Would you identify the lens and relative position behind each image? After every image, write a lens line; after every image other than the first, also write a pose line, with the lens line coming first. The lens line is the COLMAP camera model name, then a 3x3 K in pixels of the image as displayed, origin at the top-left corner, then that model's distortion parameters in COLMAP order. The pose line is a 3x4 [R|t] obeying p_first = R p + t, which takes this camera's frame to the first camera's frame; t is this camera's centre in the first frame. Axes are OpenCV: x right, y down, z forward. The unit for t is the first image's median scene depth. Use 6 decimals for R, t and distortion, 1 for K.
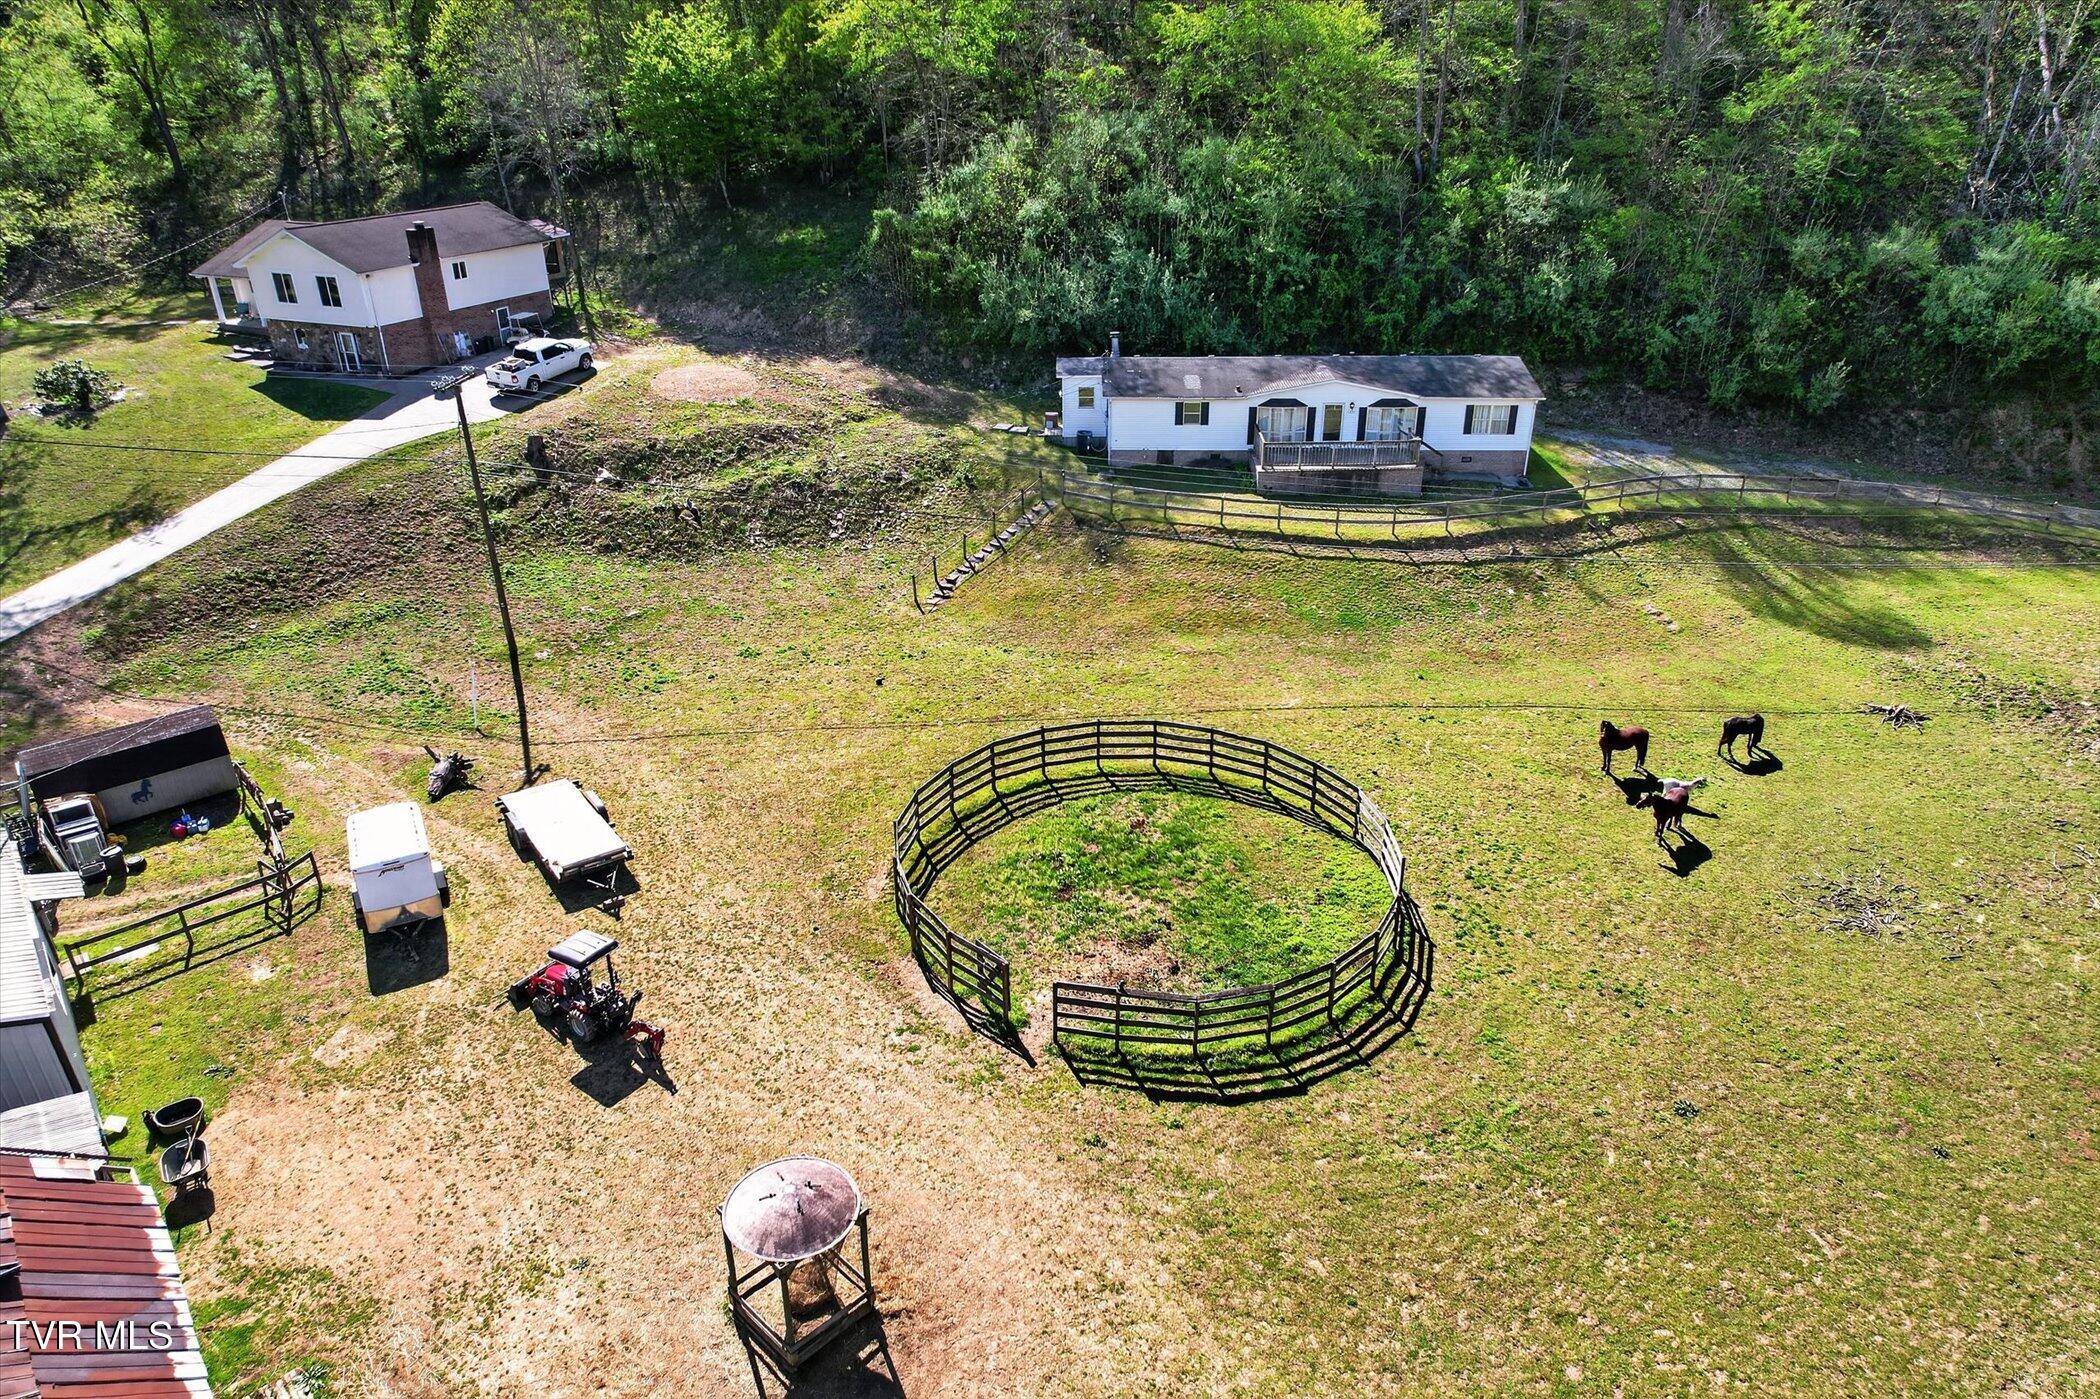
lens RADIAL K [[1314.4, 0, 1044.8], [0, 1314.4, 697.3], [0, 0, 1]] dist [-0.044181, 0.015672]
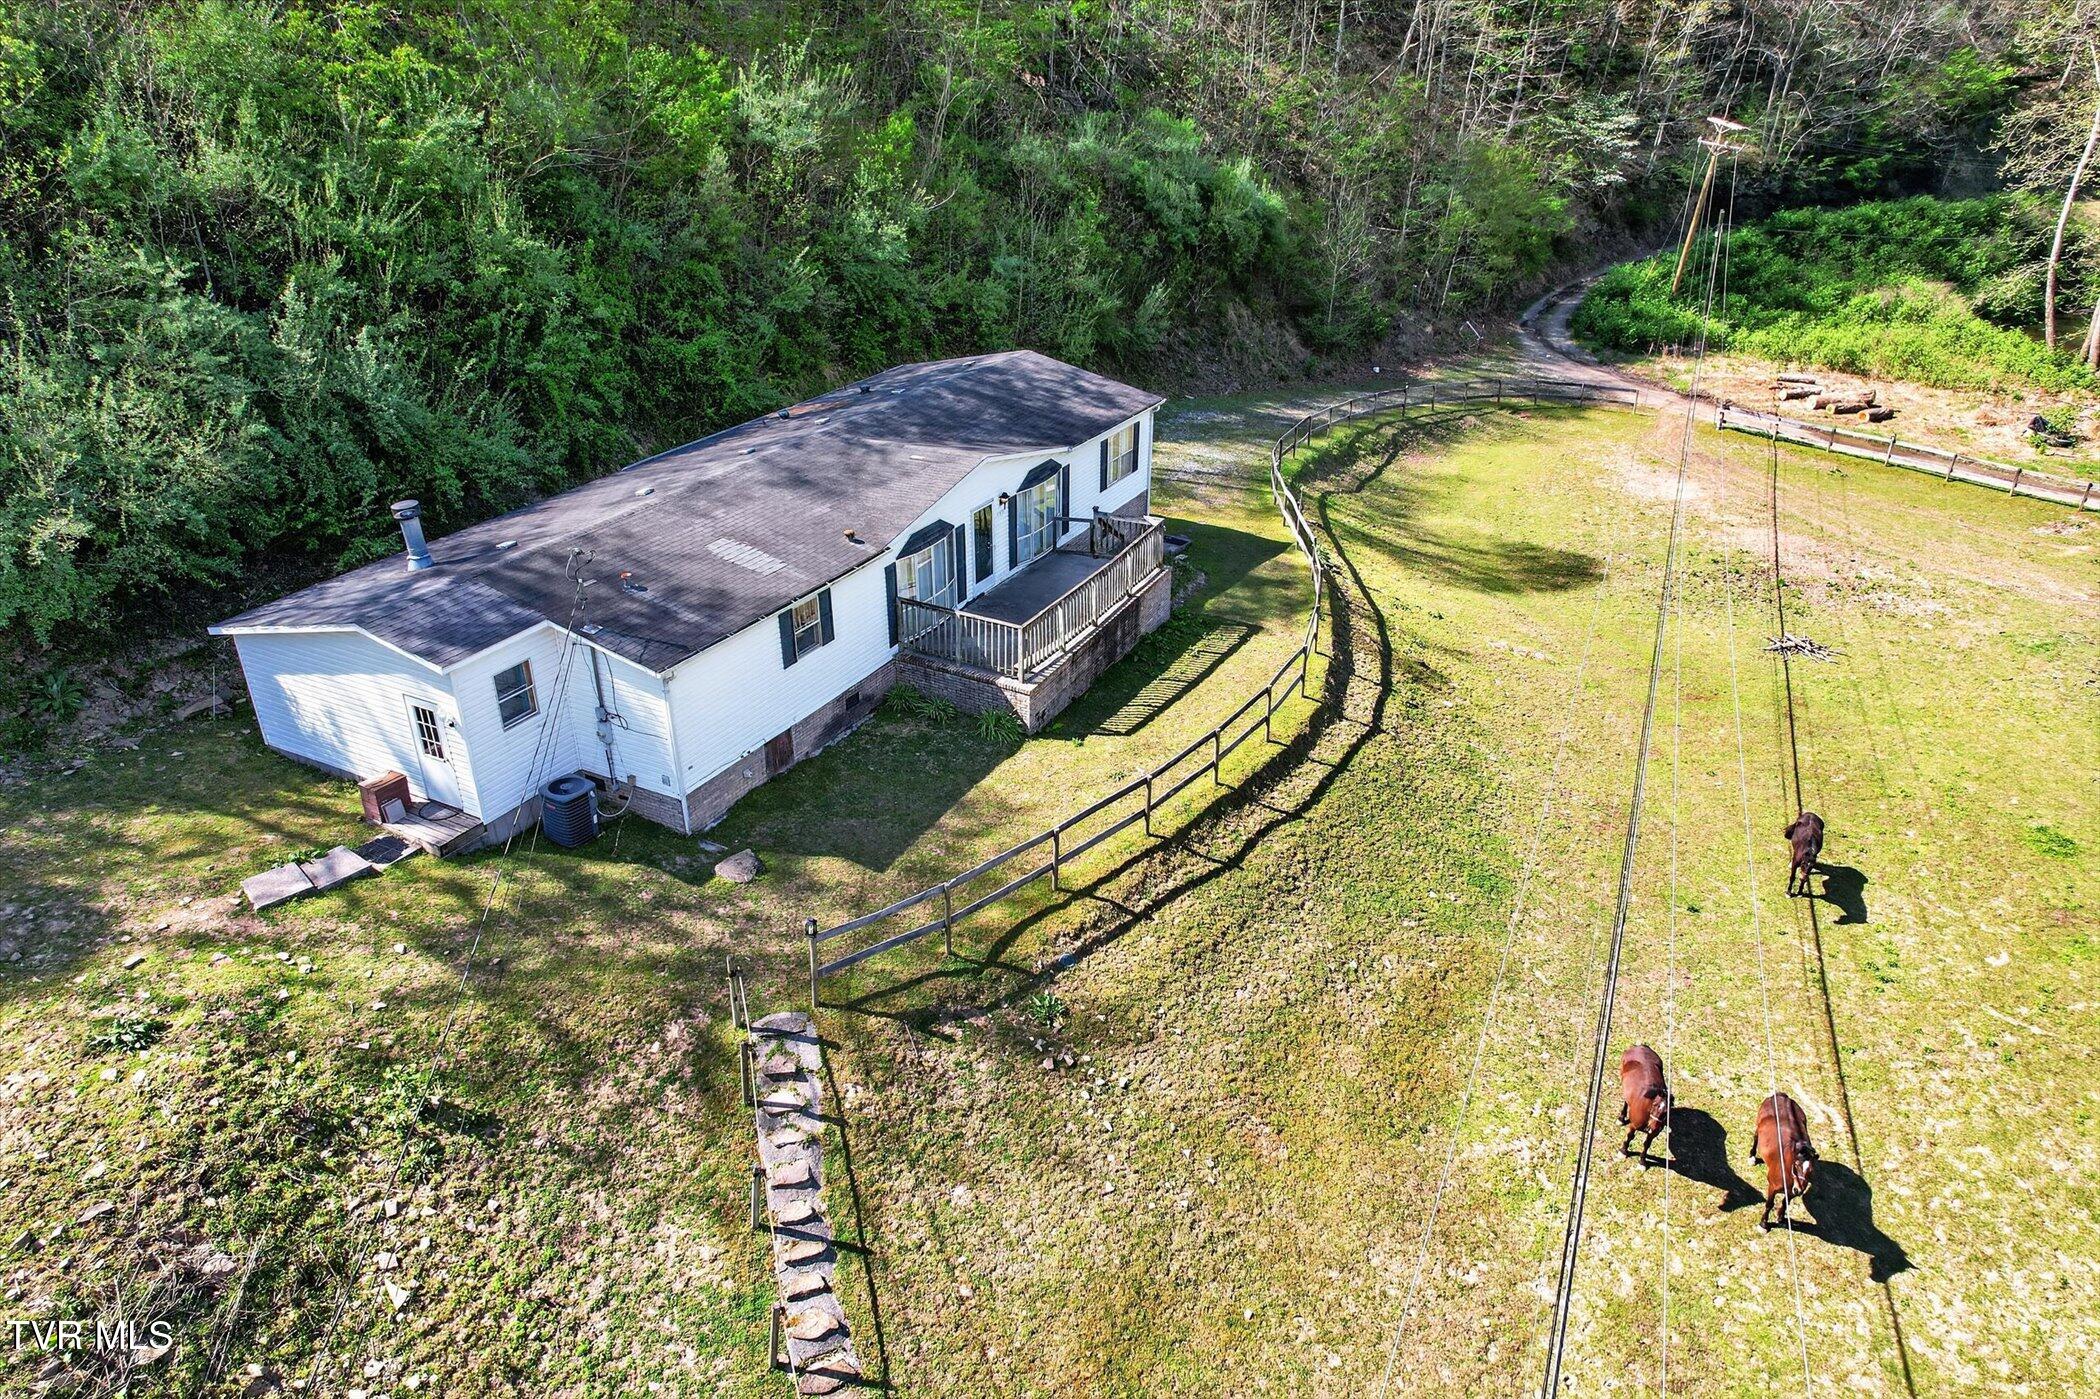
lens RADIAL K [[1314.4, 0, 1034.6], [0, 1314.4, 701.4], [0, 0, 1]] dist [-0.044181, 0.015672]
pose [[0.464879, -0.392406, 0.793666, -0.186985], [0.404106, 0.891640, 0.204147, -0.250538], [-0.787773, 0.225821, 0.573078, 0.716858]]
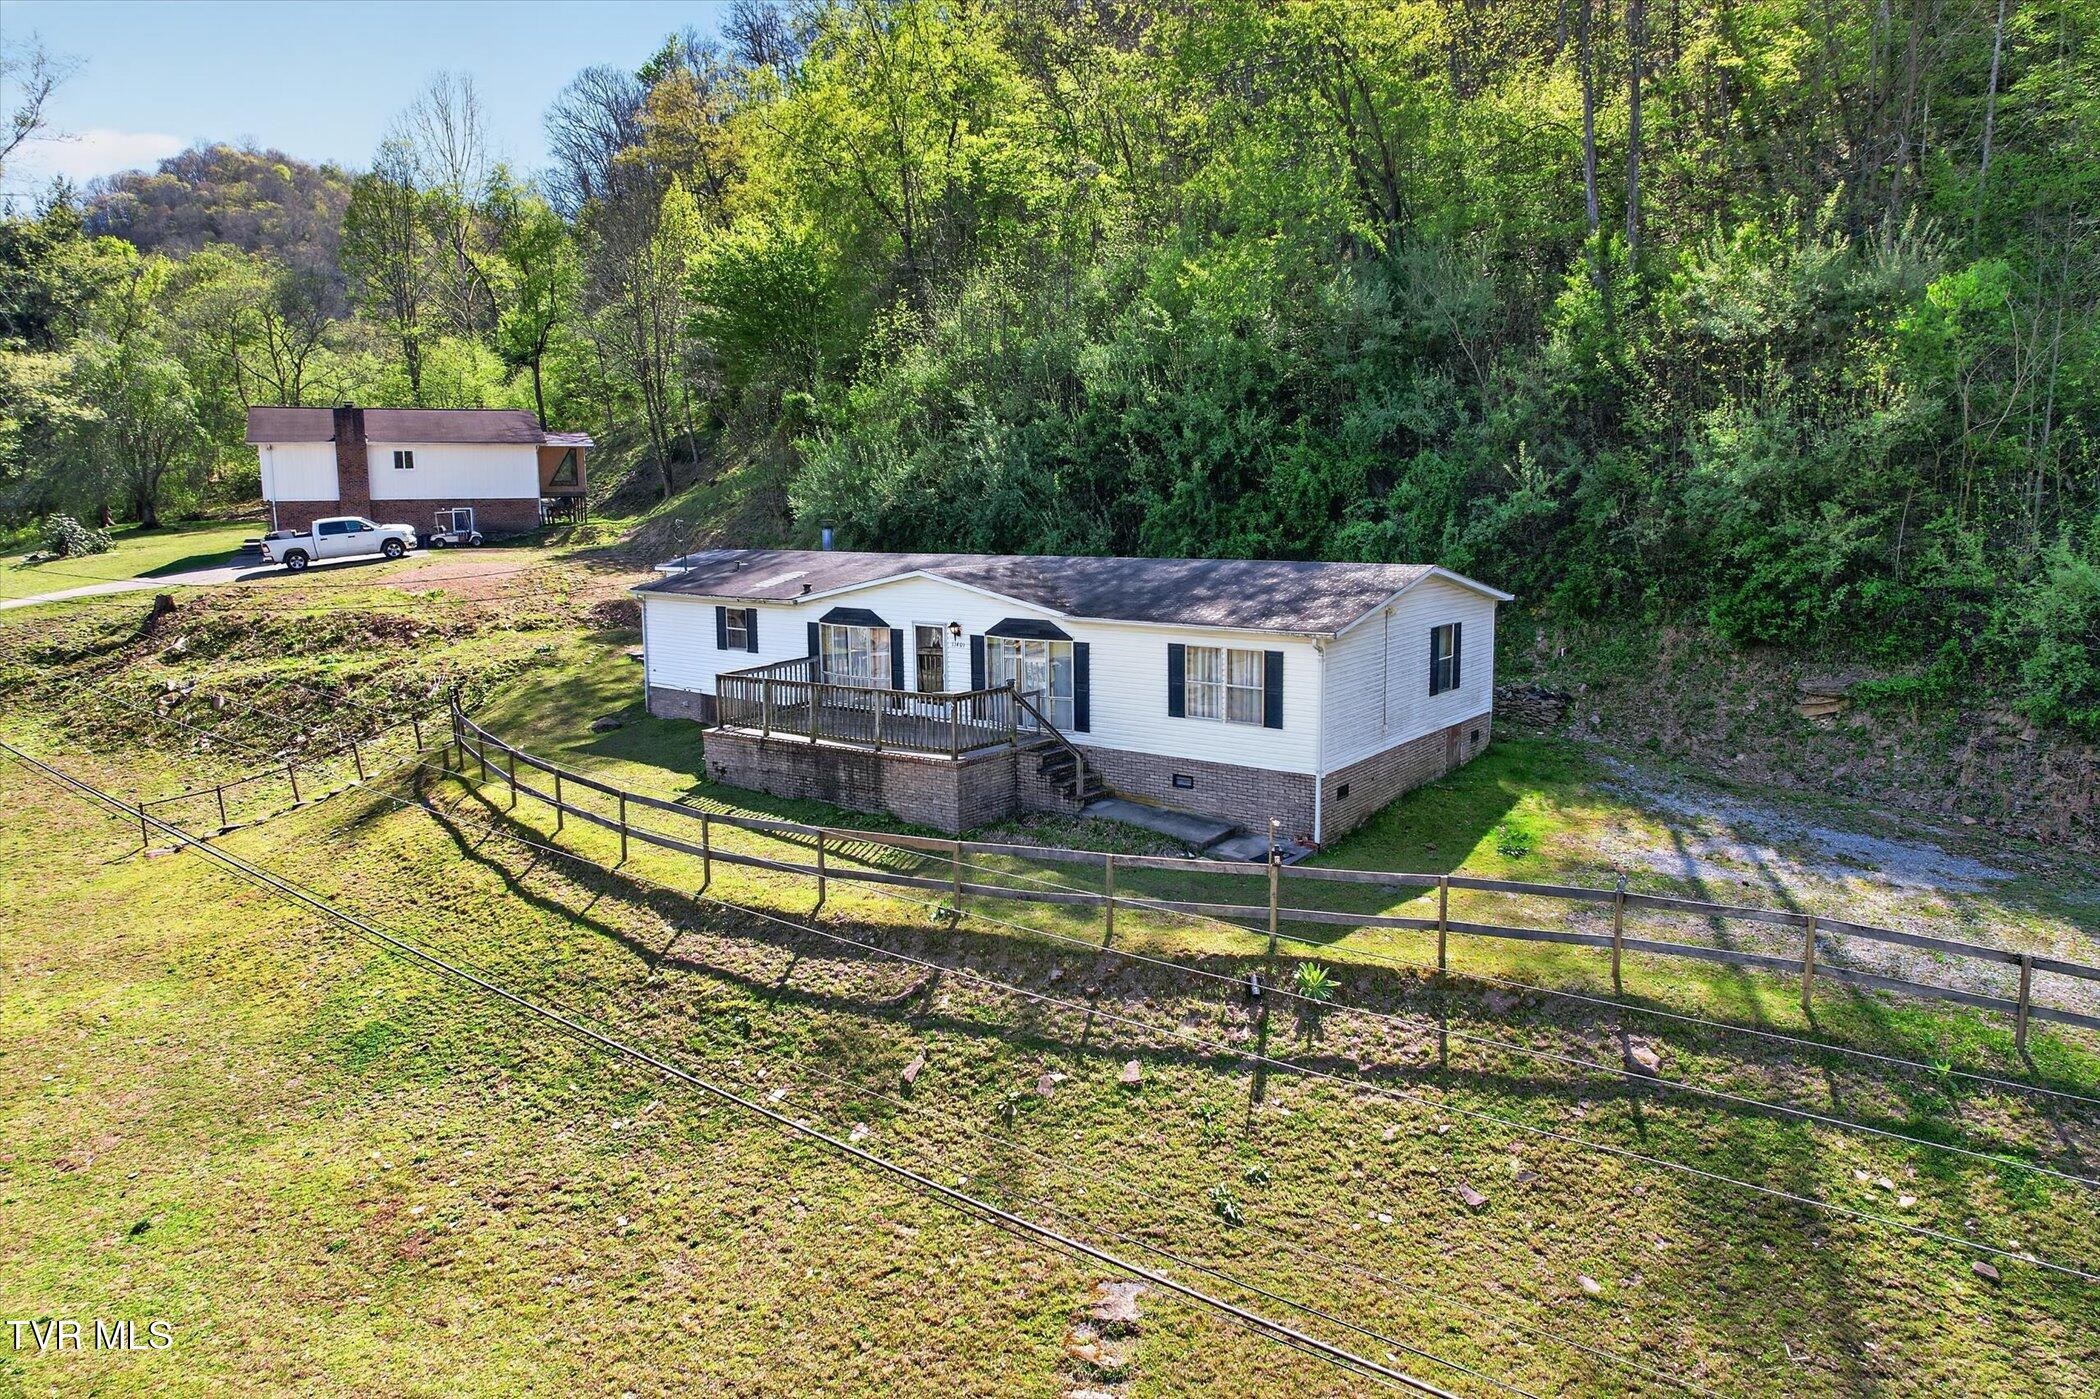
lens RADIAL K [[1314.4, 0, 1039.9], [0, 1314.4, 713.3], [0, 0, 1]] dist [-0.044181, 0.015672]
pose [[0.792692, 0.098712, -0.601577, 0.537092], [-0.264826, 0.944588, -0.193963, -0.112613], [0.549096, 0.313066, 0.774908, 0.663578]]
